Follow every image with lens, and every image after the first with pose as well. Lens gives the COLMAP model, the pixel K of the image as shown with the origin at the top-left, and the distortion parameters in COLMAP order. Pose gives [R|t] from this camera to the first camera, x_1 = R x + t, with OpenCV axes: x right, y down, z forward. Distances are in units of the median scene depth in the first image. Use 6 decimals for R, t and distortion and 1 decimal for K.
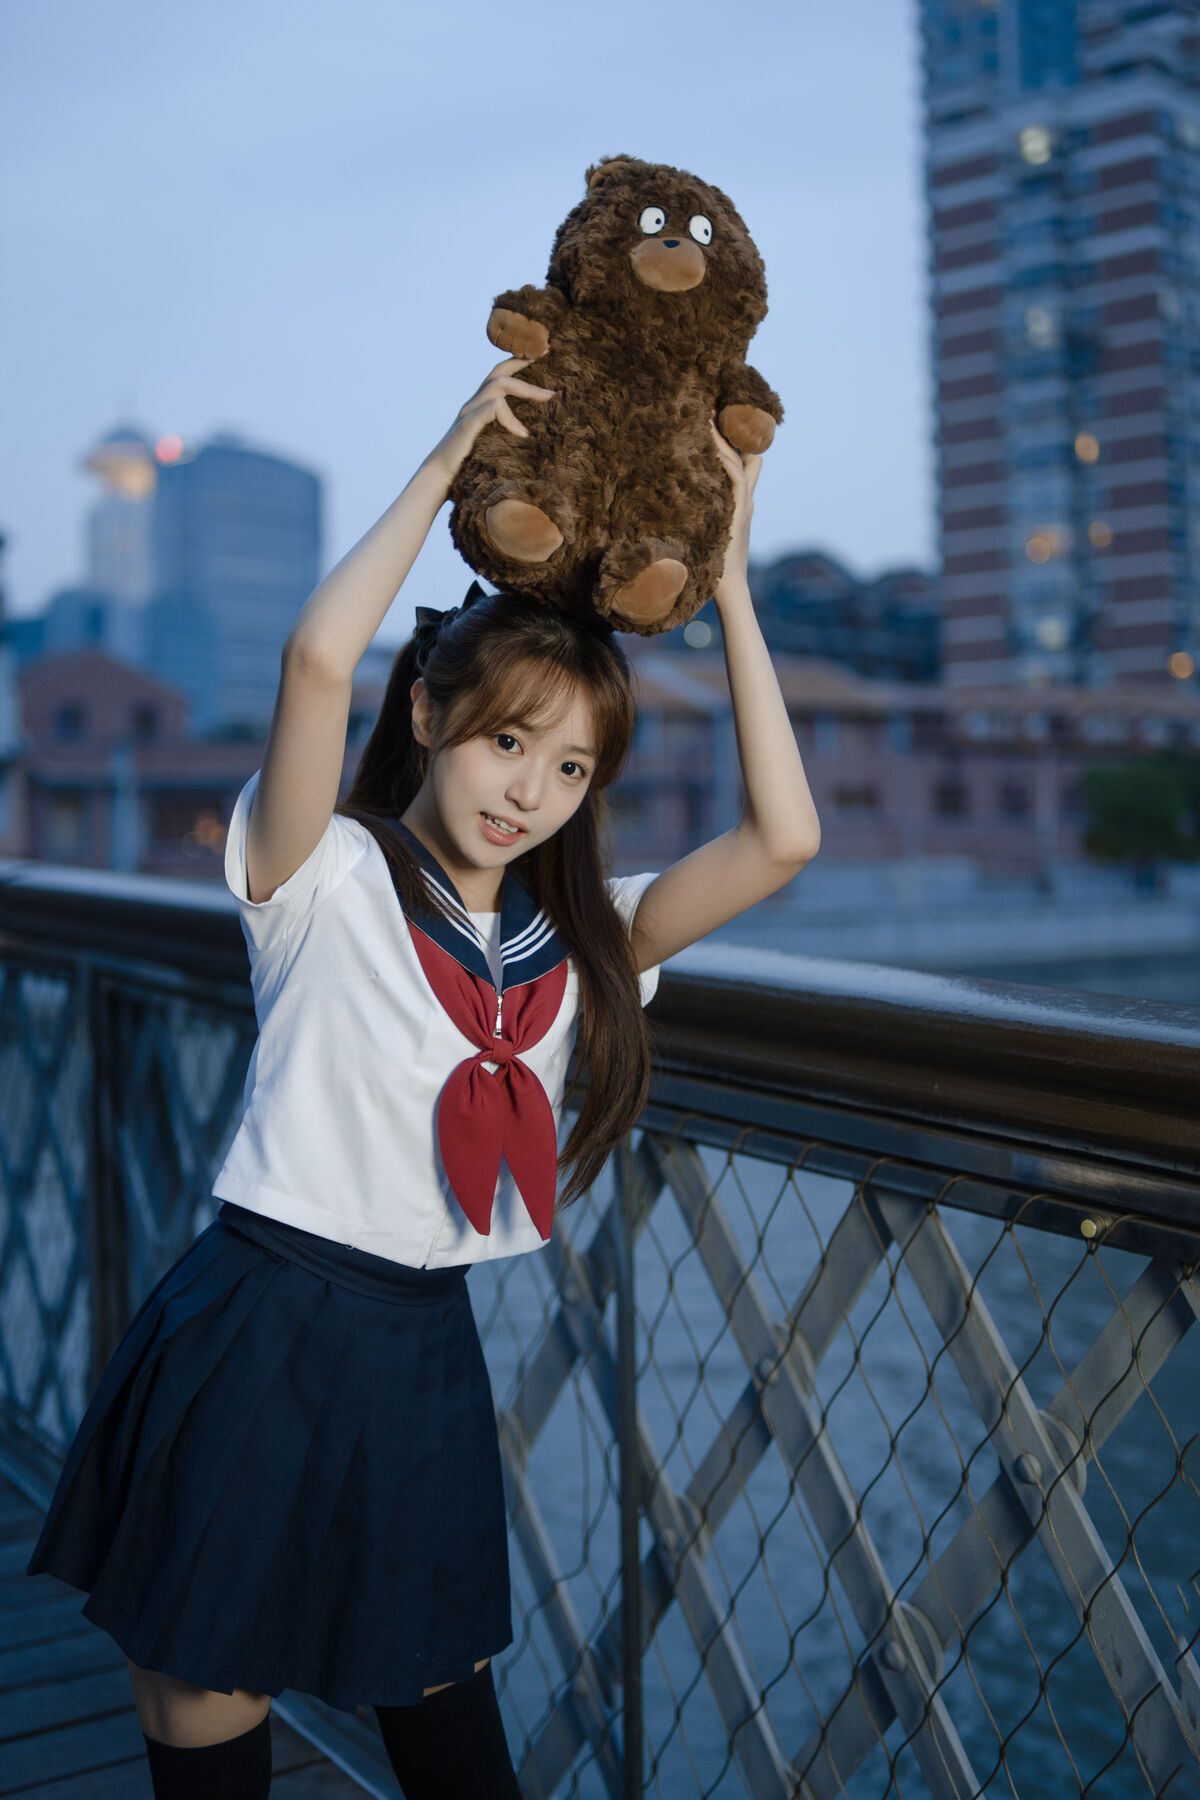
lens RADIAL K [[1905.1, 0, 593.9], [0, 1905.1, 754.7], [0, 0, 1]] dist [-0.088854, 0.033483]
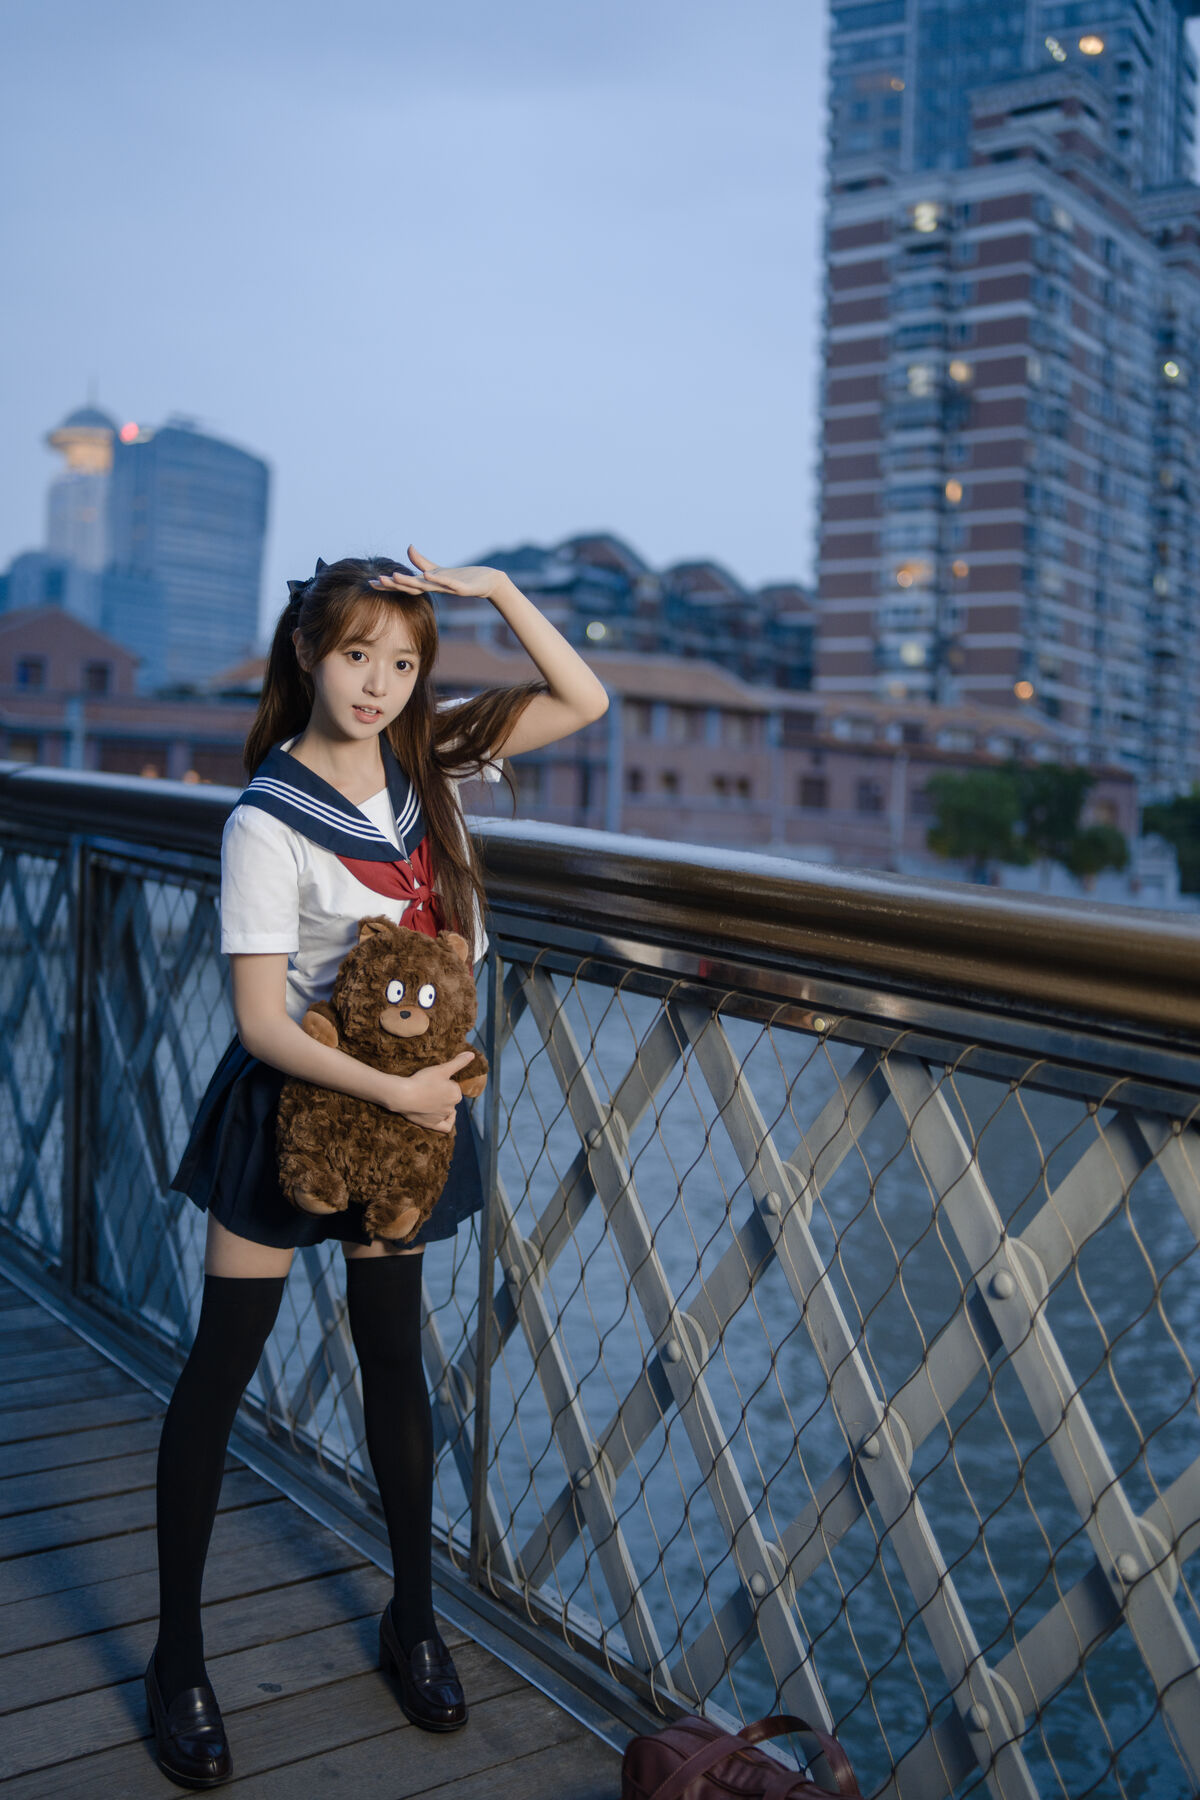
lens RADIAL K [[1874.9, 0, 634.7], [0, 1874.9, 869.5], [0, 0, 1]] dist [-0.144858, 0.182495]
pose [[0.995498, 0.059331, 0.073919, 0.003252], [-0.063171, 0.996712, 0.050748, 0.019309], [-0.070665, -0.055189, 0.995972, -0.105993]]
